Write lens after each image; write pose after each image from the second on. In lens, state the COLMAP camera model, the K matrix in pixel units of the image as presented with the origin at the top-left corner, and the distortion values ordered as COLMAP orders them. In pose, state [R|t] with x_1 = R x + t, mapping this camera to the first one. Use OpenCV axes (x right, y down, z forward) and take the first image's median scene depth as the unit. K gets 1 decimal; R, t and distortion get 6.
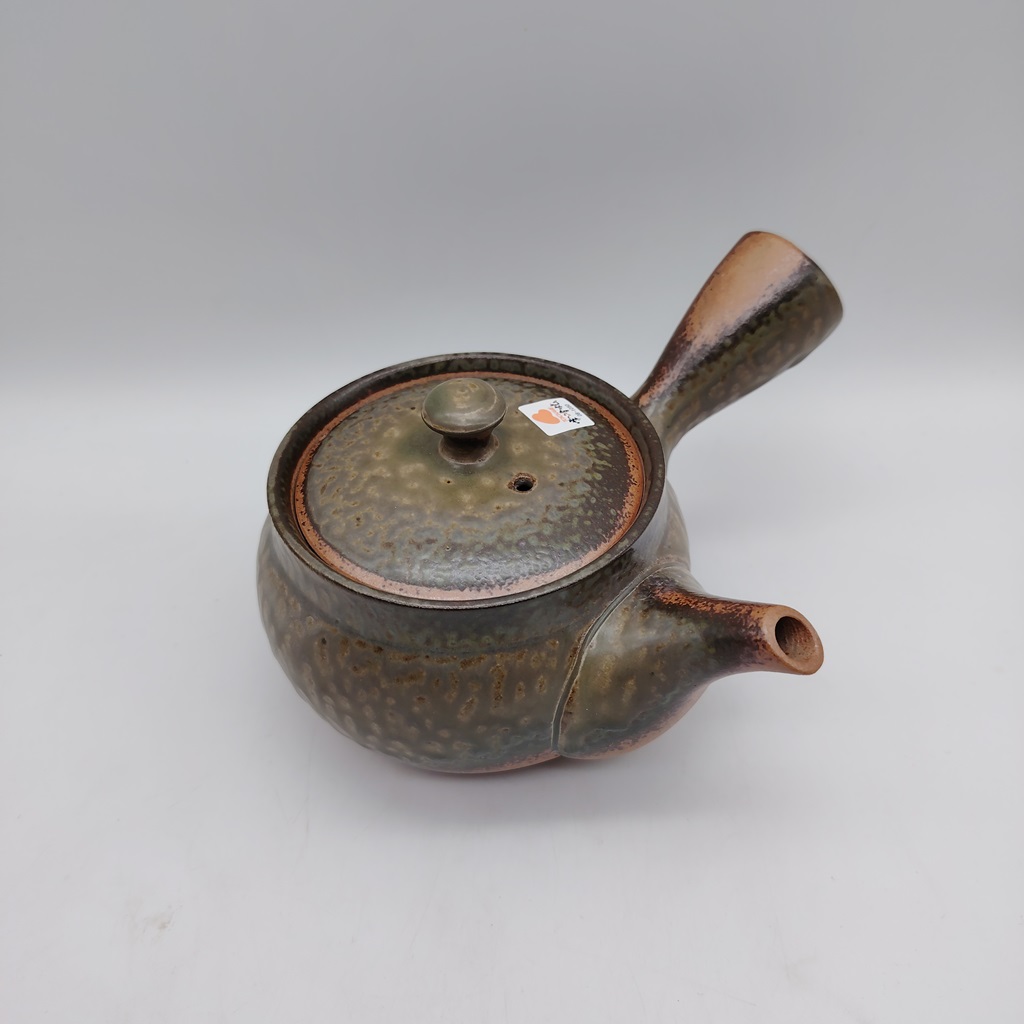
lens RADIAL K [[971.9, 0, 516.7], [0, 971.9, 508.6], [0, 0, 1]] dist [0.192679, -0.784386]
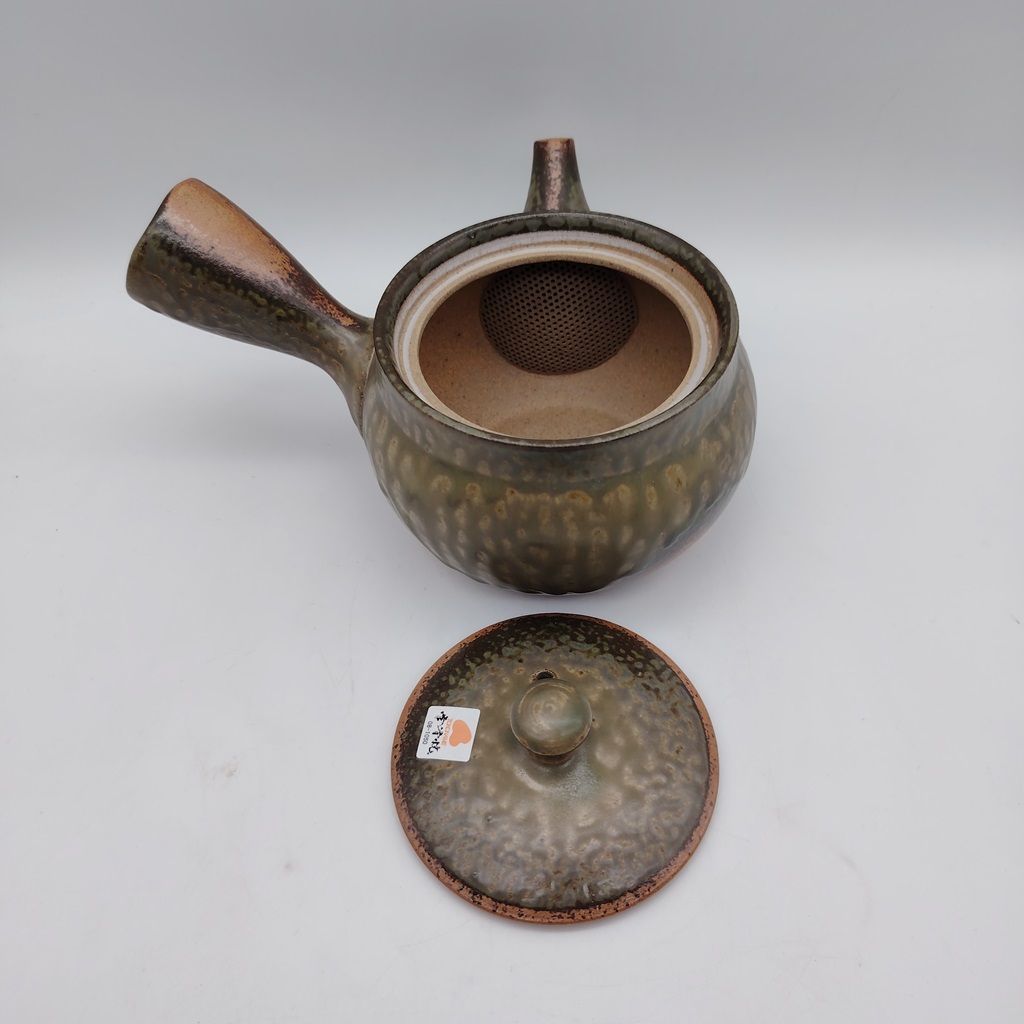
lens RADIAL K [[971.9, 0, 516.7], [0, 971.9, 508.6], [0, 0, 1]] dist [0.192679, -0.784386]
pose [[-0.714349, -0.502768, 0.486754, -0.431457], [0.525706, 0.073547, 0.847481, -1.040737], [-0.461886, 0.861287, 0.211770, 0.604719]]
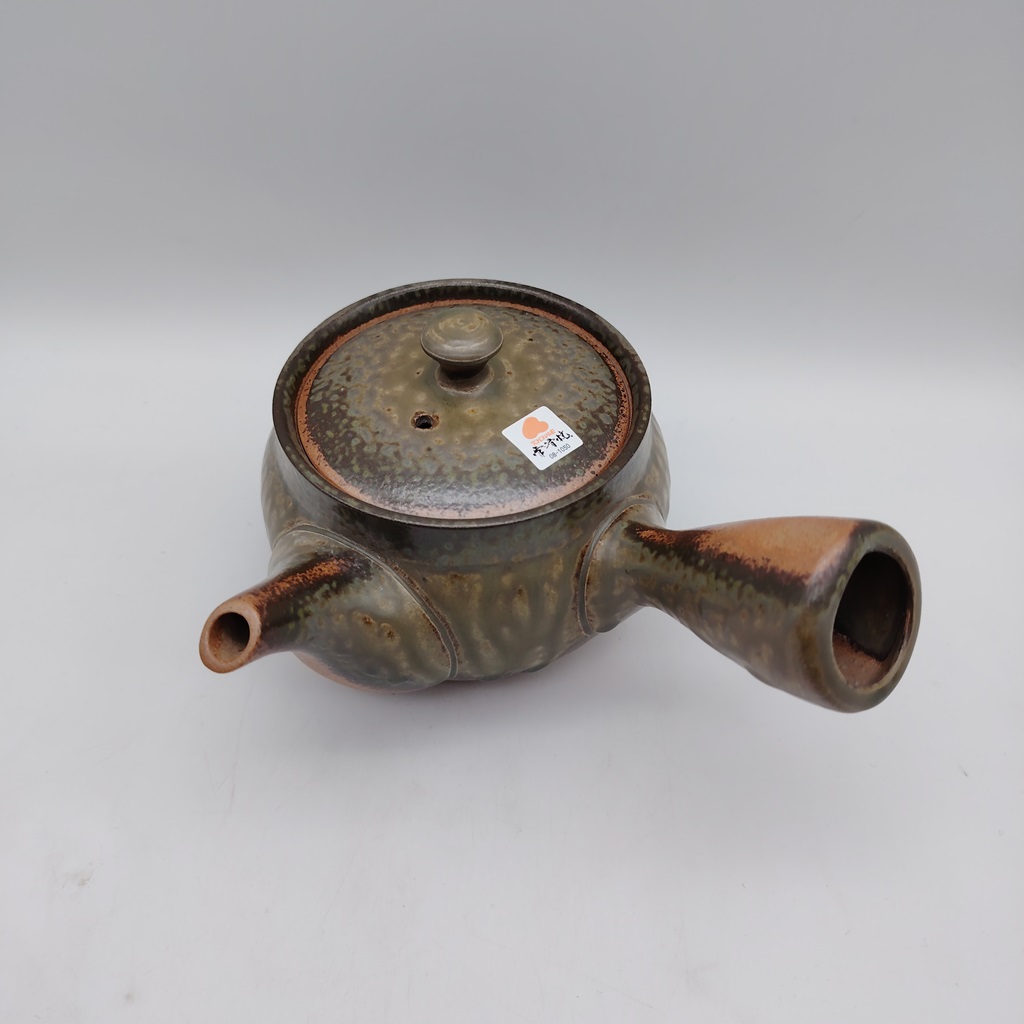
lens RADIAL K [[971.9, 0, 516.7], [0, 971.9, 508.6], [0, 0, 1]] dist [0.192679, -0.784386]
pose [[0.164775, 0.747623, -0.643357, 0.769207], [-0.672209, 0.562450, 0.481440, -0.546573], [0.721792, 0.353141, 0.595237, 0.488412]]
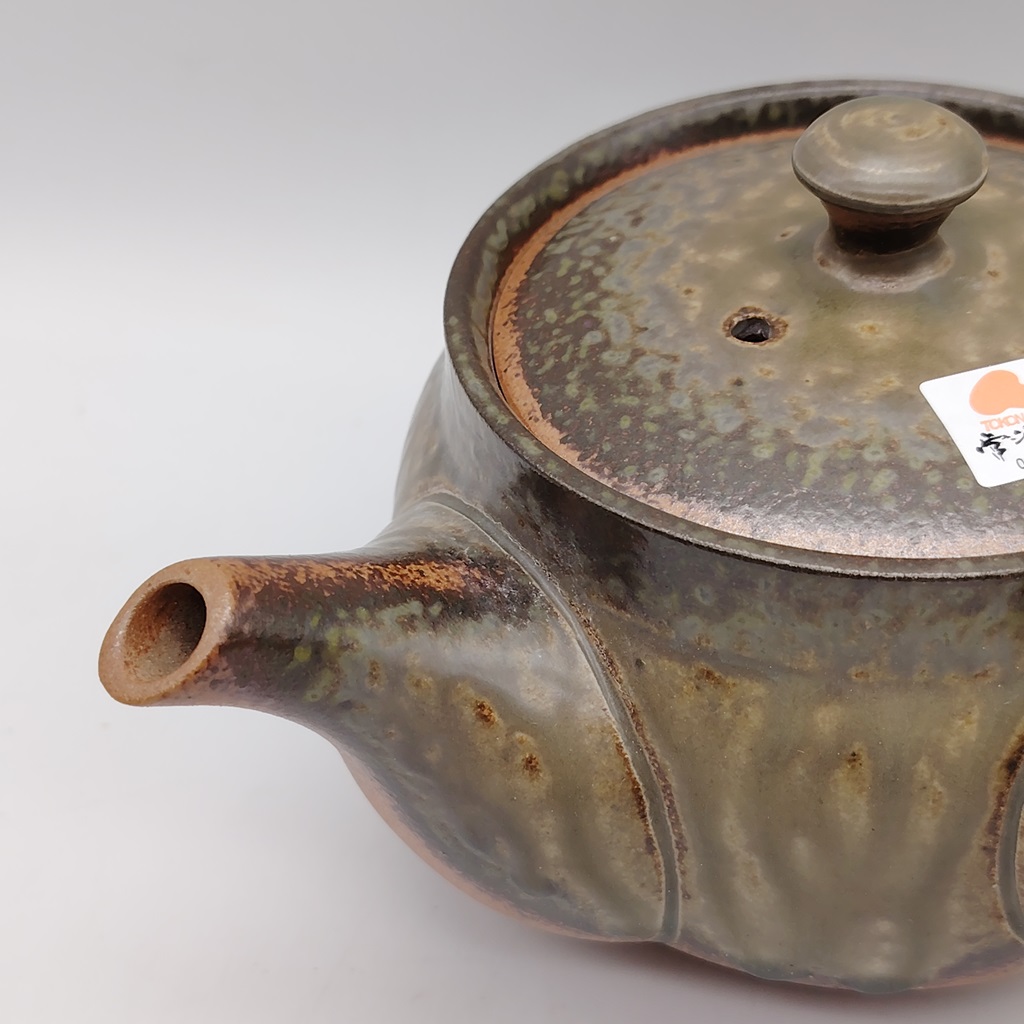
lens RADIAL K [[1954.0, 0, 512.0], [0, 1954.0, 512.0], [0, 0, 1]] dist [0.309252, -1.578562]
pose [[-0.263920, 0.649560, -0.713035, 0.750220], [-0.609729, 0.460453, 0.645146, -0.512653], [0.747380, 0.605025, 0.274533, 0.723662]]
